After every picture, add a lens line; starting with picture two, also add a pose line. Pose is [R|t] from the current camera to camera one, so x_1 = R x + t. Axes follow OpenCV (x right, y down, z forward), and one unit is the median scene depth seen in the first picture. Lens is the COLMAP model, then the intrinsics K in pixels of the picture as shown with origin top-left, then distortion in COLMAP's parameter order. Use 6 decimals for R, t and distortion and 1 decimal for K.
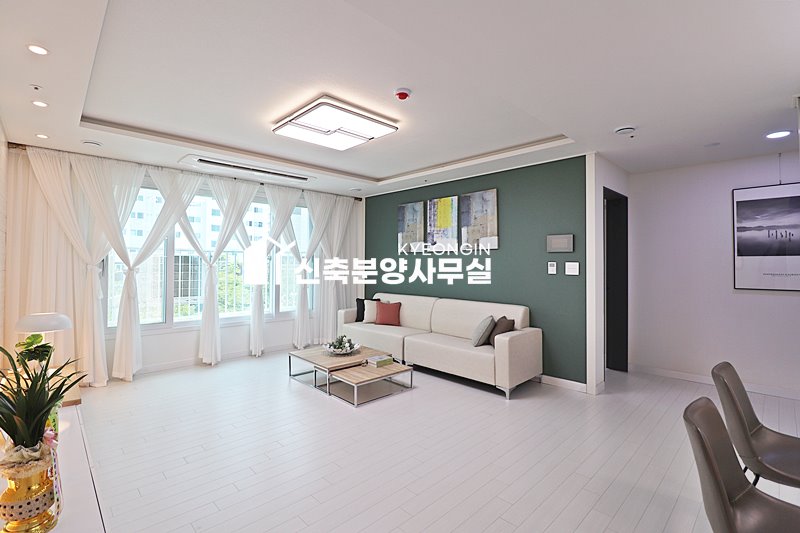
lens RADIAL K [[369.4, 0, 404.0], [0, 369.4, 259.2], [0, 0, 1]] dist [-0.001626, -0.011646]
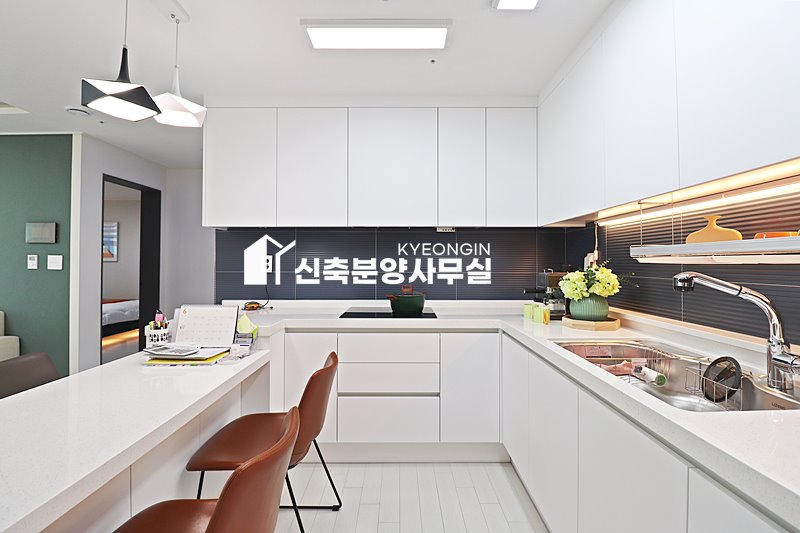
lens RADIAL K [[369.4, 0, 405.6], [0, 369.4, 256.4], [0, 0, 1]] dist [-0.001626, -0.011646]
pose [[0.691222, 0.010664, 0.722564, 0.332224], [-0.007983, 0.999943, -0.007121, 0.009073], [-0.722598, -0.000846, 0.691267, -0.147944]]
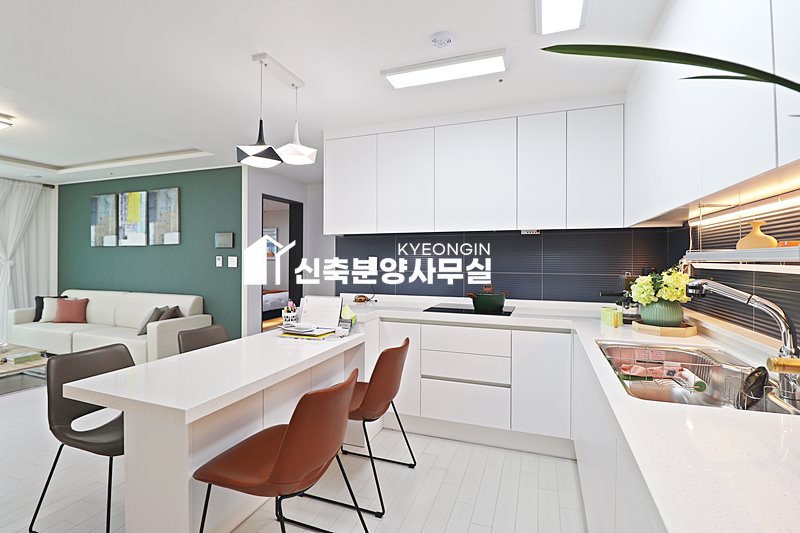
lens RADIAL K [[369.4, 0, 403.9], [0, 369.4, 258.7], [0, 0, 1]] dist [-0.001626, -0.011646]
pose [[0.894487, 0.001390, 0.447093, 0.342927], [-0.006236, 0.999937, 0.009369, 0.000823], [-0.447051, -0.011168, 0.894439, -0.247765]]
